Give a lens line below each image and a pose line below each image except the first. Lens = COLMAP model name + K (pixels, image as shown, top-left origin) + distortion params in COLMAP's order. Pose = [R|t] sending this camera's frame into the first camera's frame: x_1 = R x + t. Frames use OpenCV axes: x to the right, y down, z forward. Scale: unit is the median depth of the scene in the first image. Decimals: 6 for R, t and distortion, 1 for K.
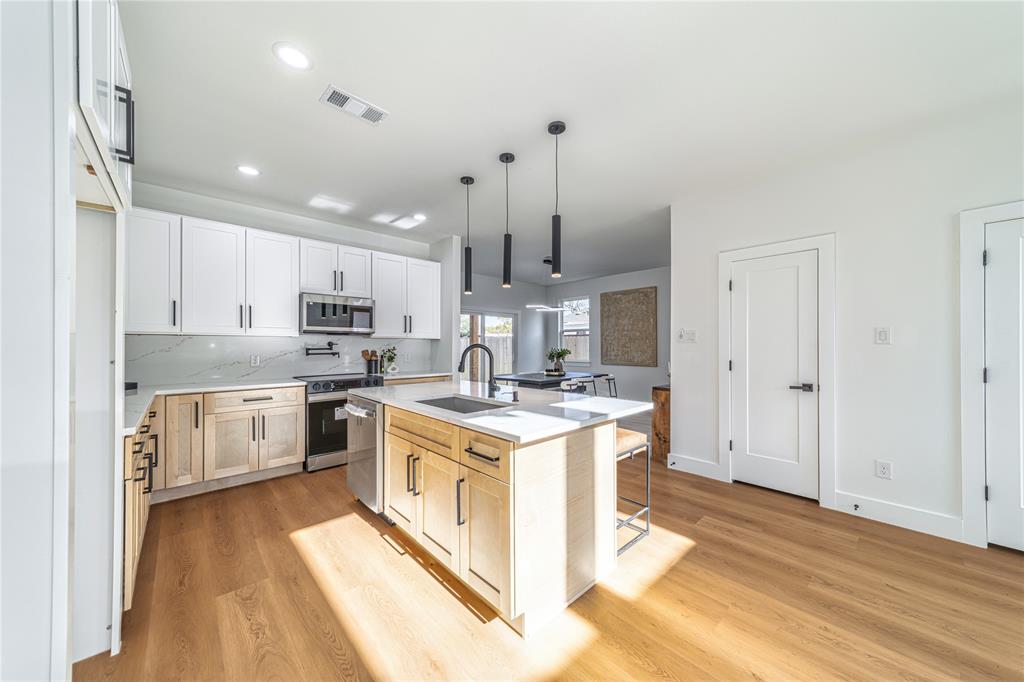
lens RADIAL K [[355.0, 0, 512.9], [0, 355.0, 342.1], [0, 0, 1]] dist [0.000267, 0.000026]
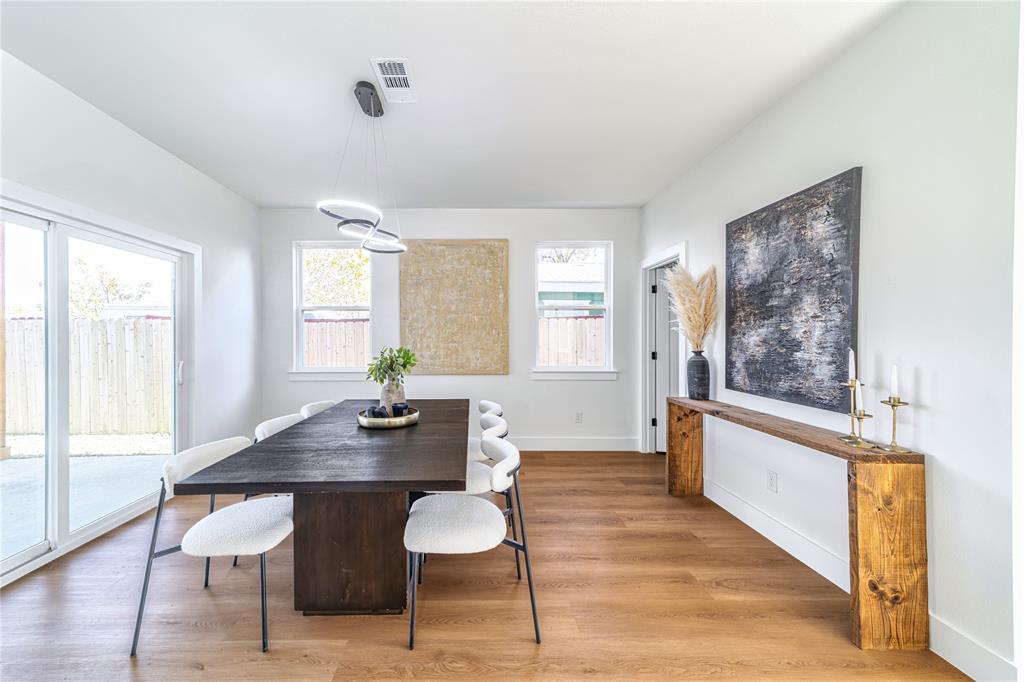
lens RADIAL K [[361.8, 0, 473.9], [0, 361.8, 336.6], [0, 0, 1]] dist [-0.000414, -0.000092]
pose [[0.674430, -0.000422, 0.738339, -0.133608], [-0.002117, 0.999995, 0.002506, 0.008087], [-0.738336, -0.003253, 0.674425, 1.031070]]
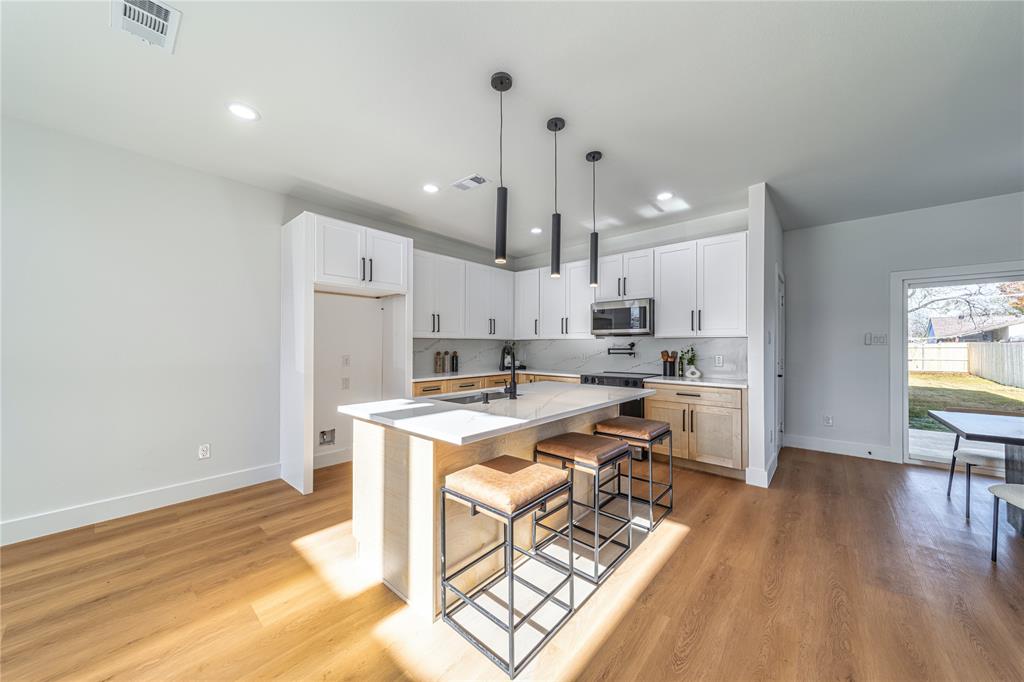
lens RADIAL K [[355.0, 0, 512.9], [0, 355.0, 342.1], [0, 0, 1]] dist [0.000267, 0.000026]
pose [[0.102634, -0.014771, -0.994609, 0.538218], [0.007109, 0.999875, -0.014116, 0.010295], [0.994694, -0.005622, 0.102726, 0.537148]]
